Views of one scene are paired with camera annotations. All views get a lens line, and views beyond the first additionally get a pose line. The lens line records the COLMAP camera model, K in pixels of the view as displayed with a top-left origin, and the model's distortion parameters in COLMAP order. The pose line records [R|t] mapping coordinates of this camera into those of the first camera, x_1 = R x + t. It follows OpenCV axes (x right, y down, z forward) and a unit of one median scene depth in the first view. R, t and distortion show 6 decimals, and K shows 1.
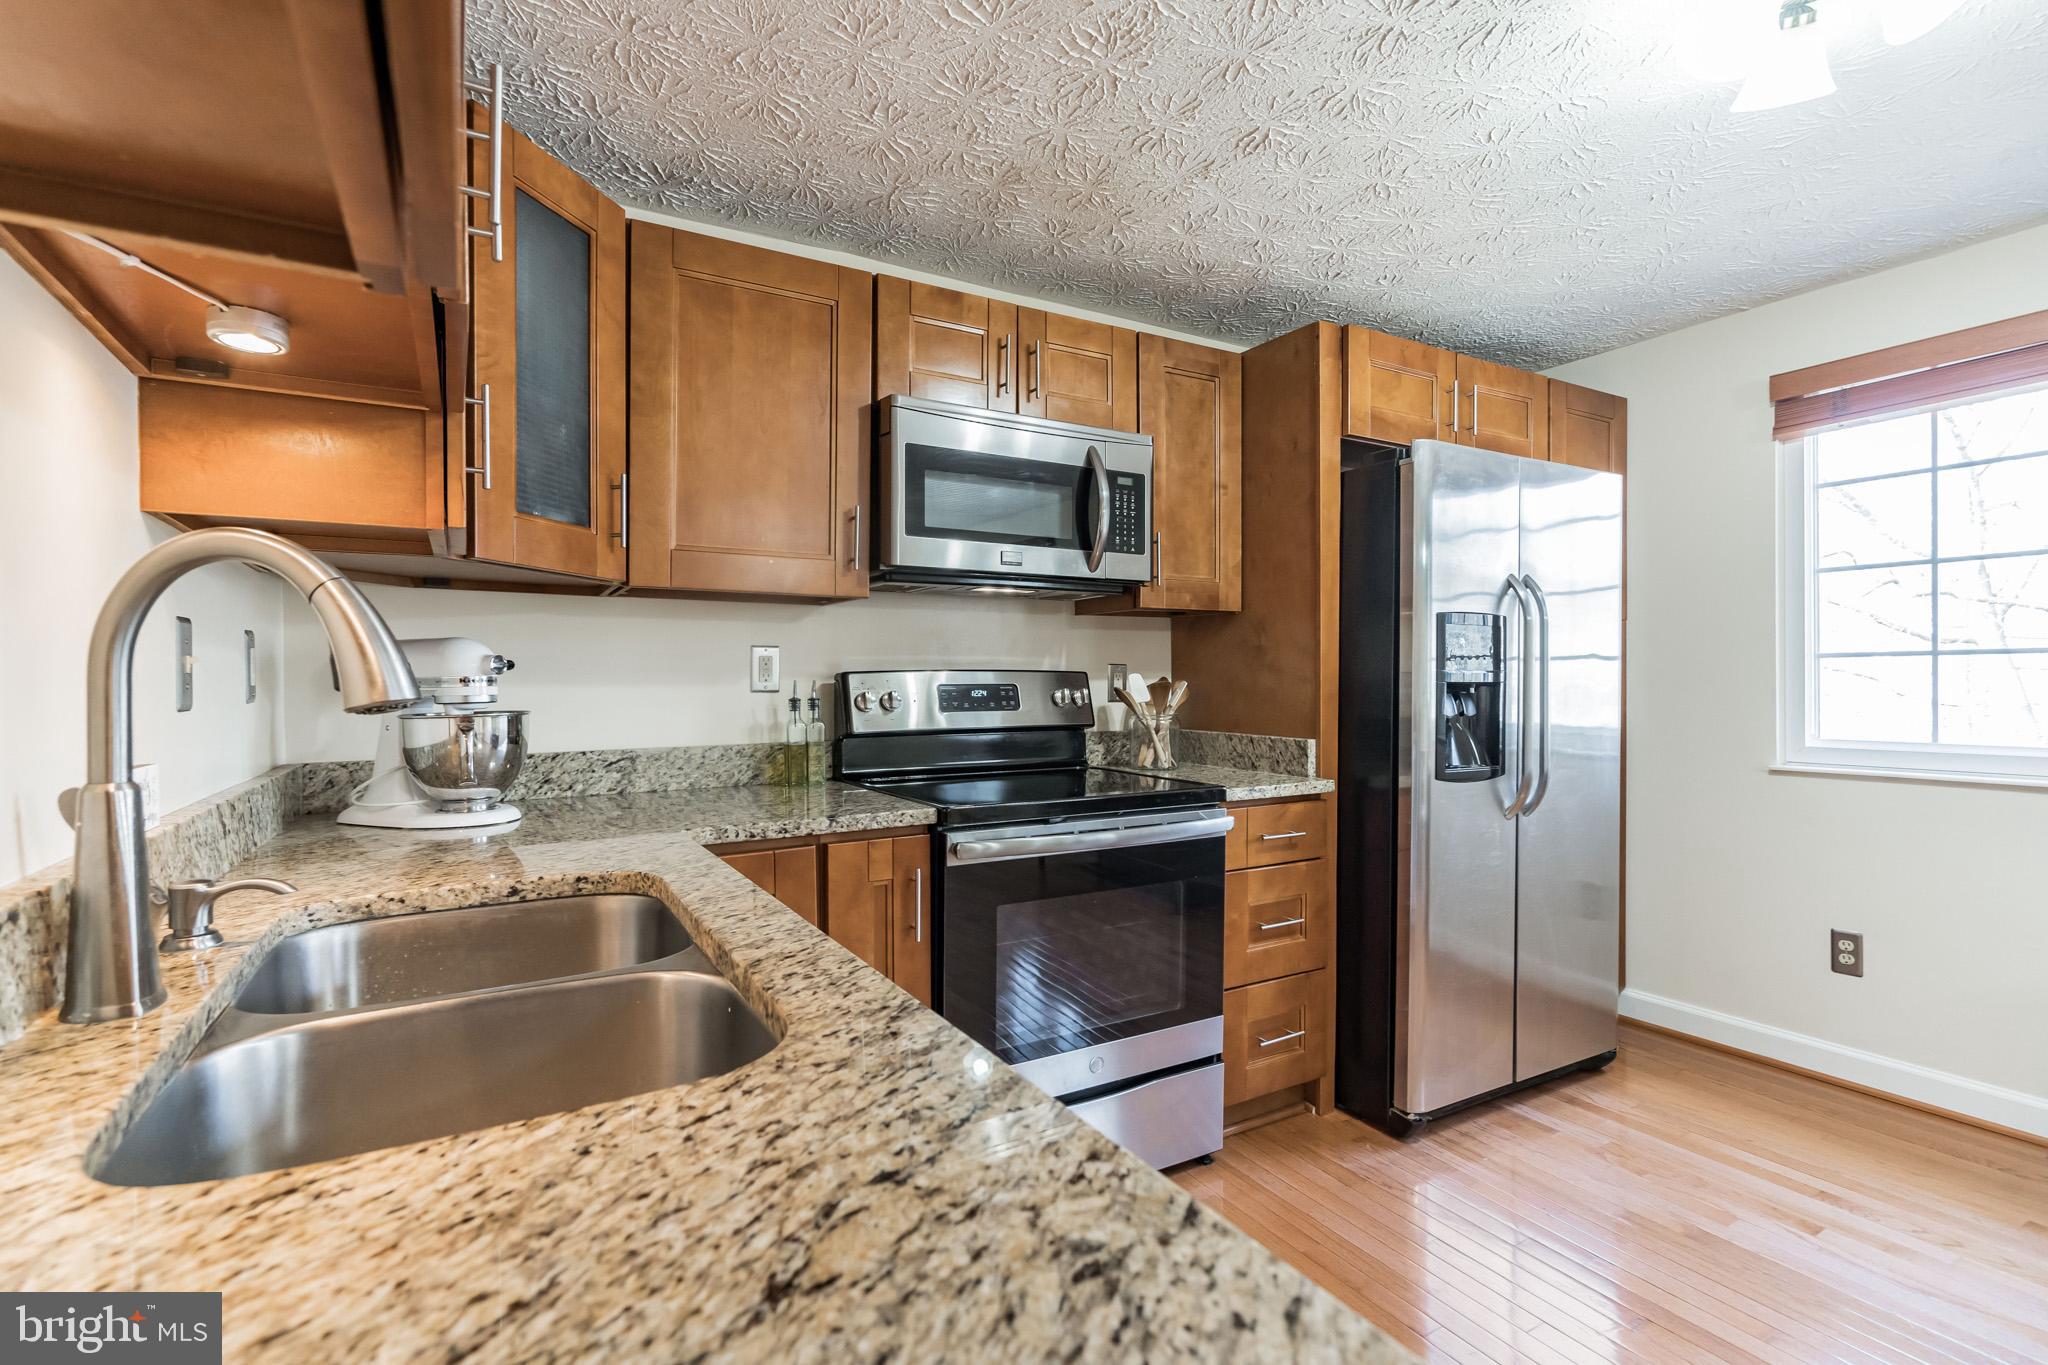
lens RADIAL K [[917.4, 0, 1010.2], [0, 917.4, 680.6], [0, 0, 1]] dist [-0.007917, 0.003729]
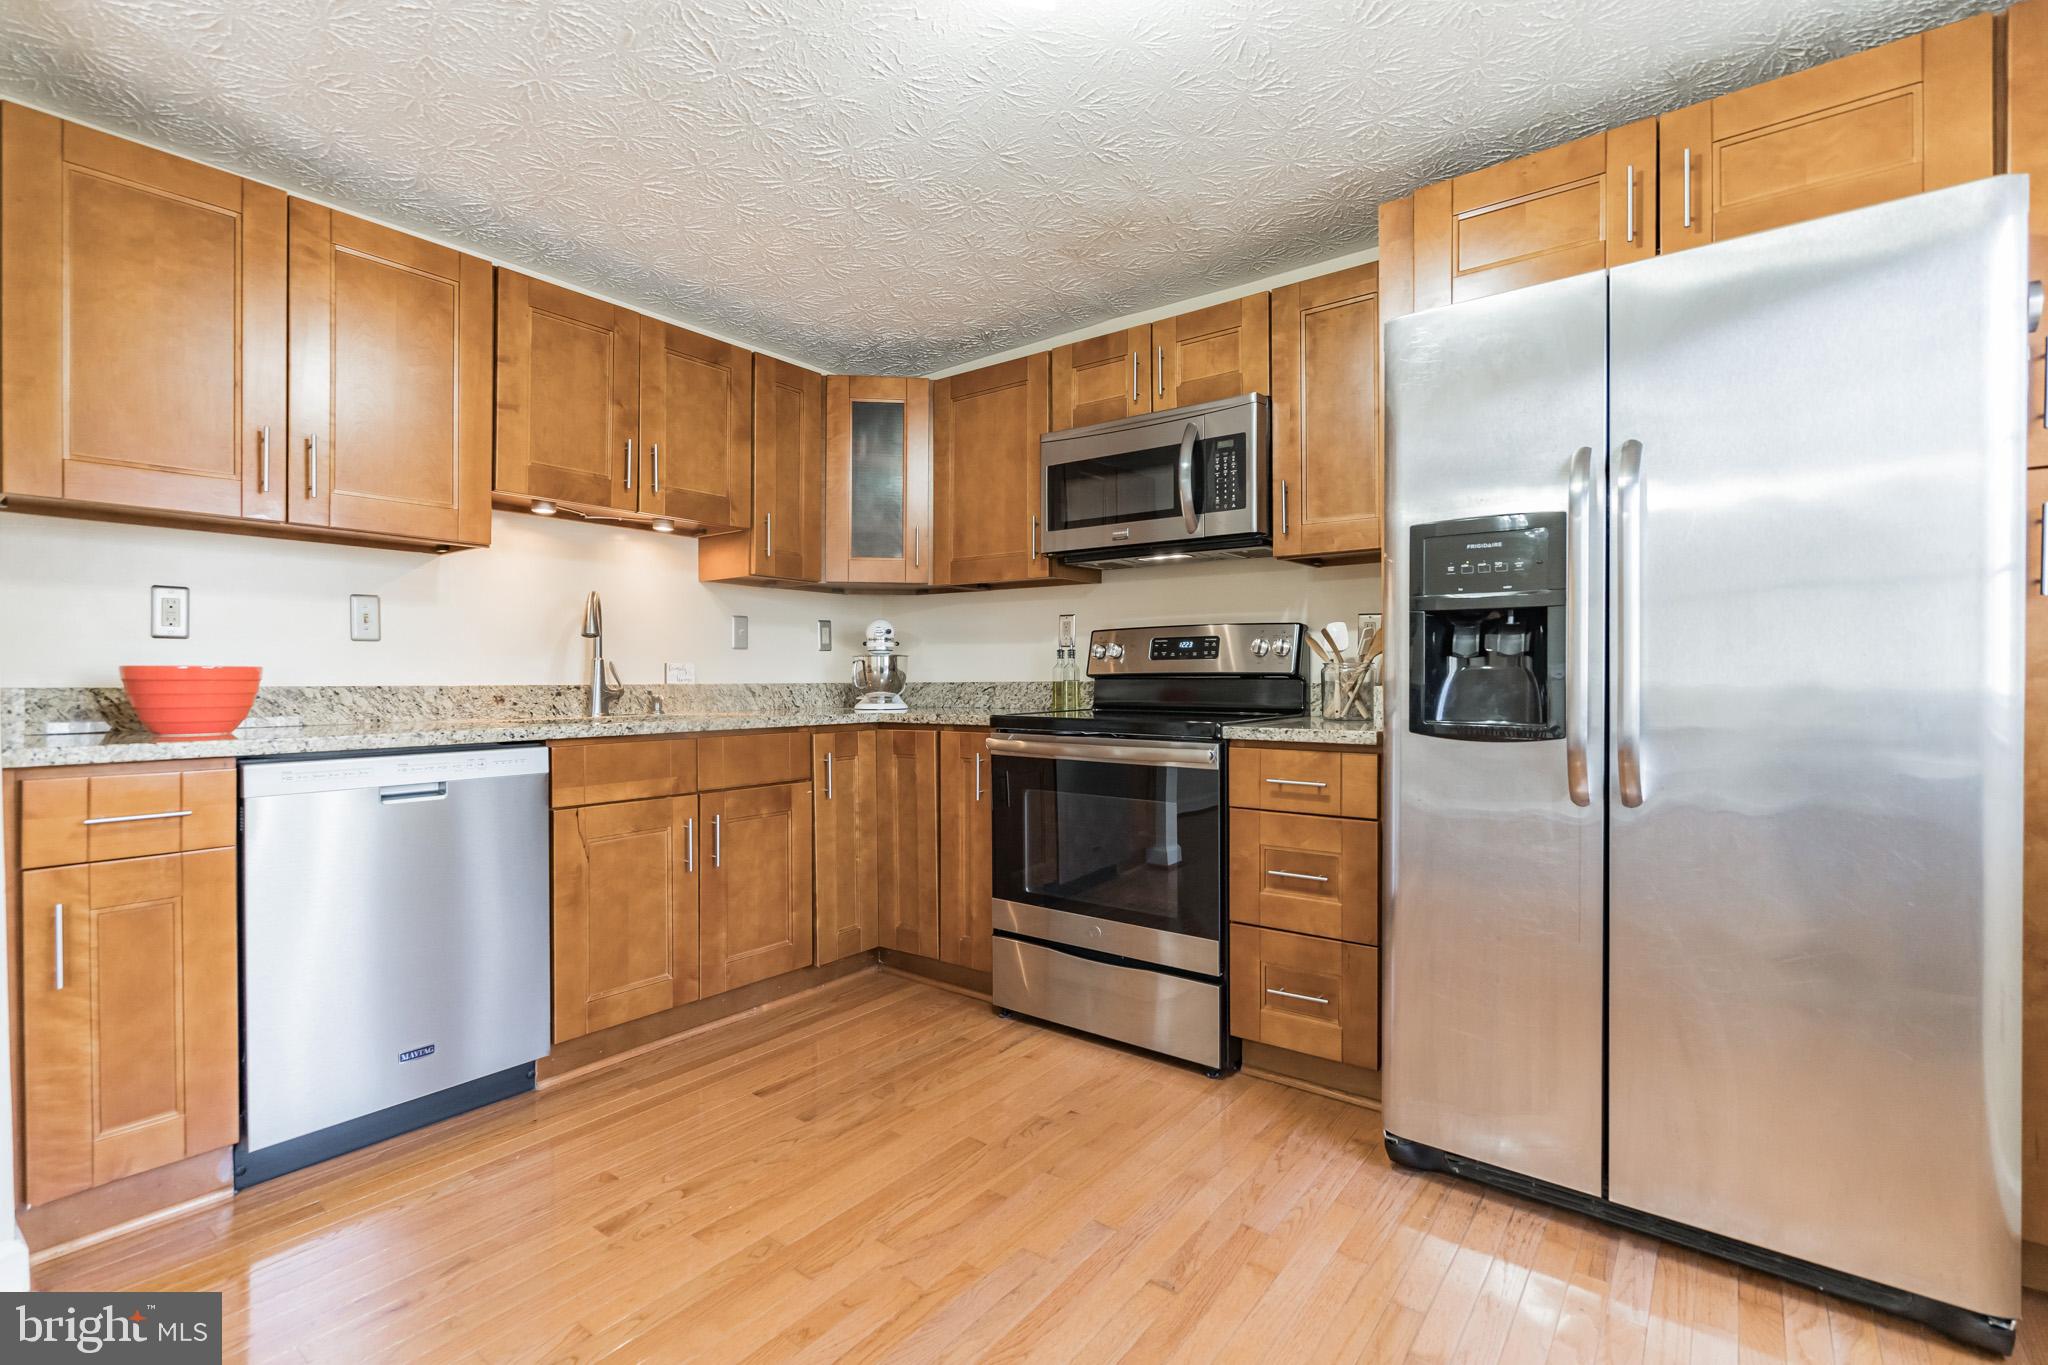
lens RADIAL K [[917.4, 0, 1008.1], [0, 917.4, 677.9], [0, 0, 1]] dist [-0.007917, 0.003729]
pose [[0.388286, 0.004839, -0.921526, 1.061738], [-0.001995, 0.999988, 0.004411, 0.057096], [0.921537, 0.000126, 0.388291, 0.354331]]
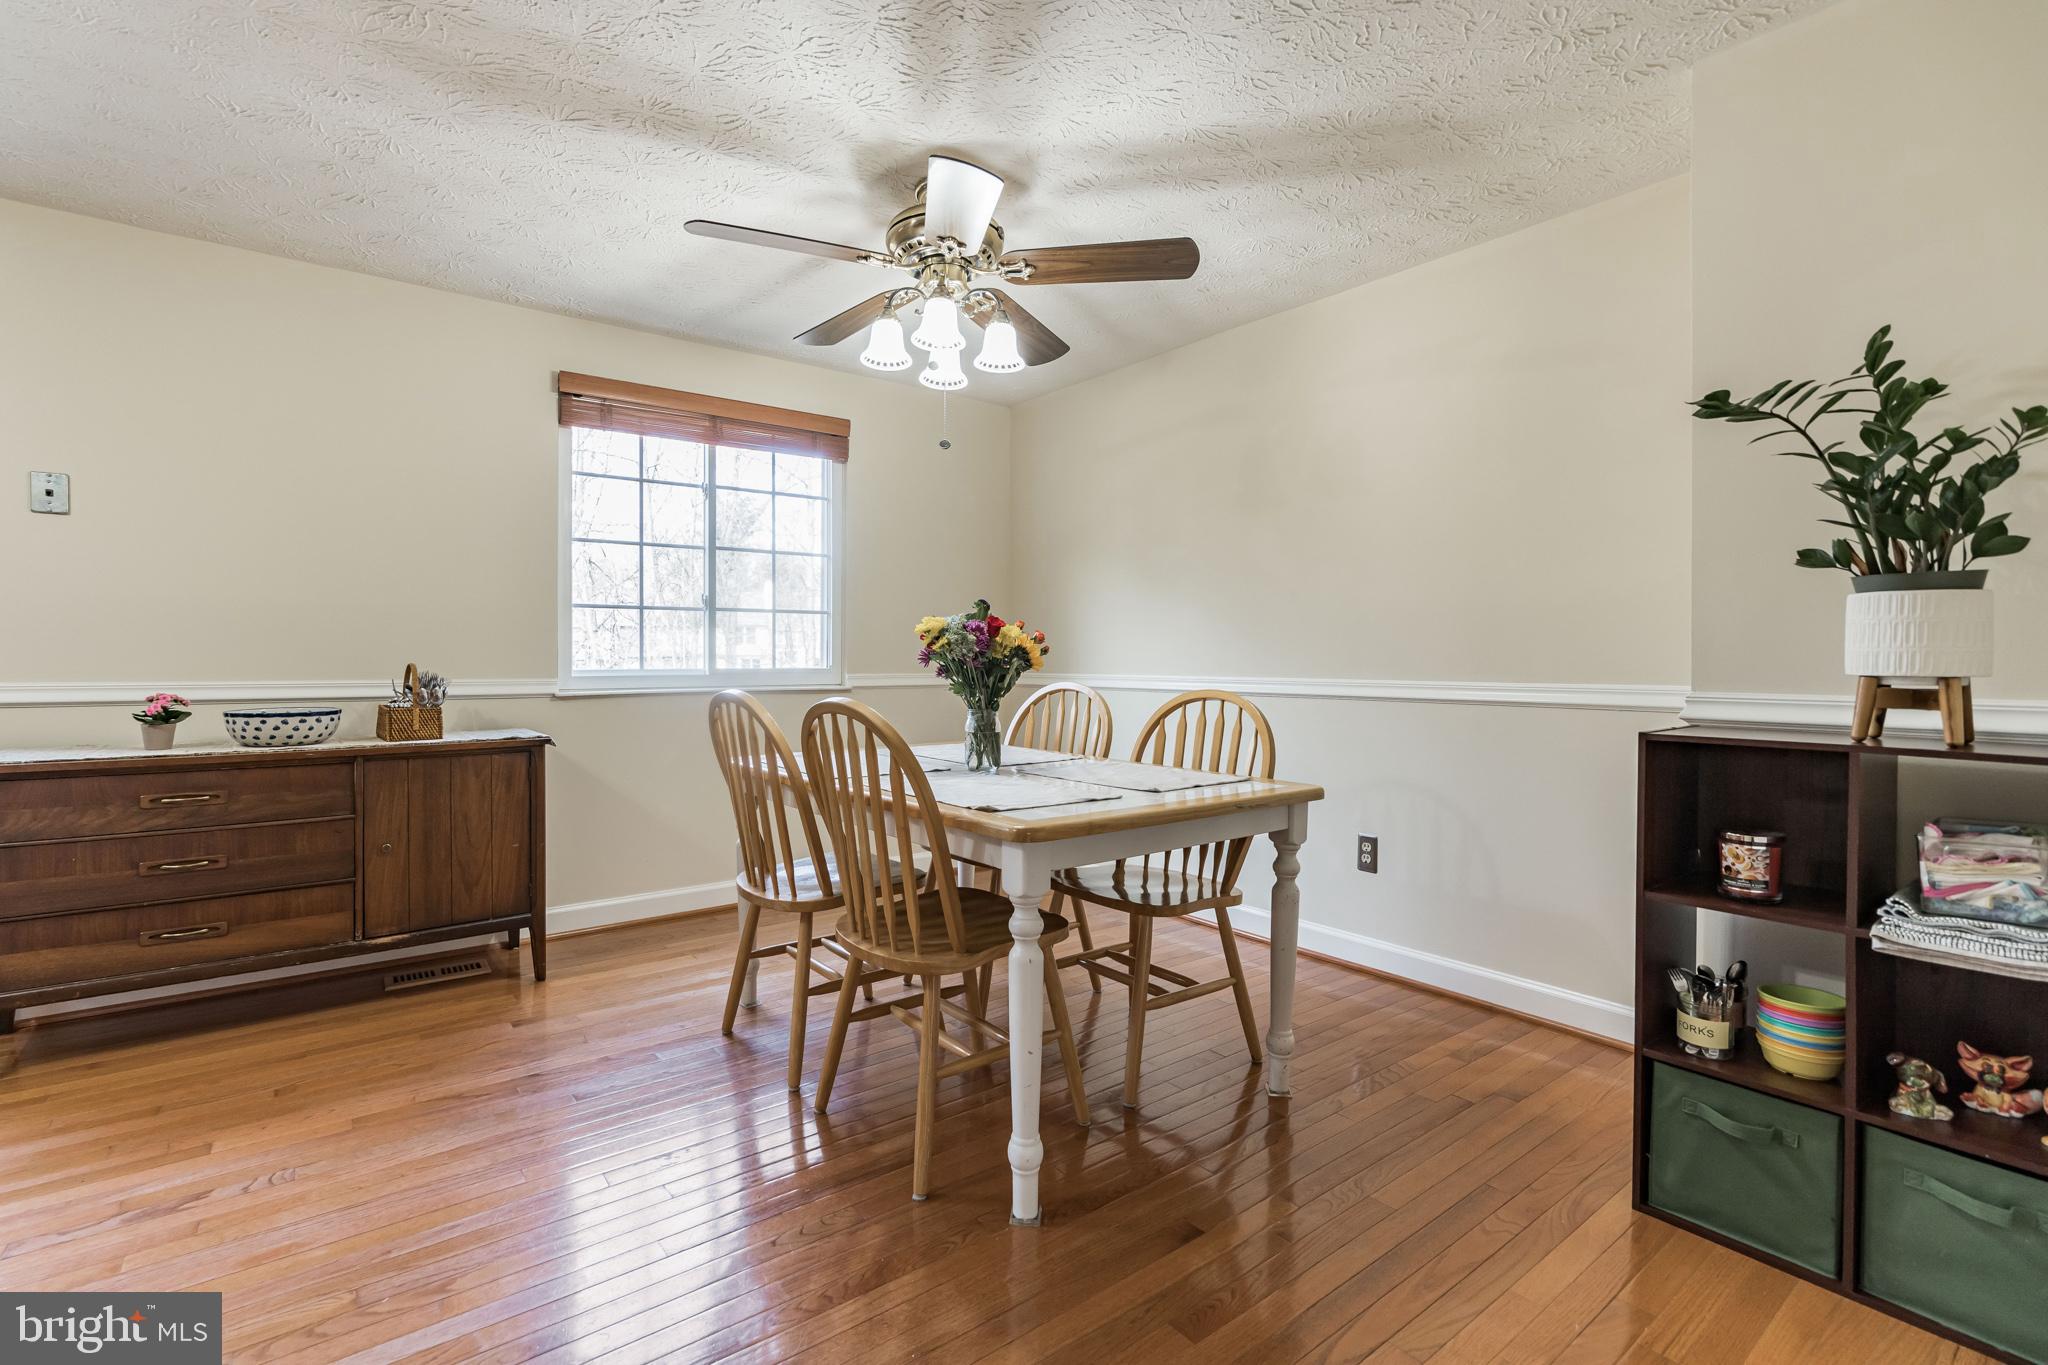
lens RADIAL K [[917.4, 0, 1026.7], [0, 917.4, 667.5], [0, 0, 1]] dist [-0.007917, 0.003729]
pose [[-0.138127, -0.005082, 0.990401, -0.528842], [0.005528, 0.999967, 0.005902, 0.064305], [-0.990399, 0.006291, -0.138094, 0.661511]]
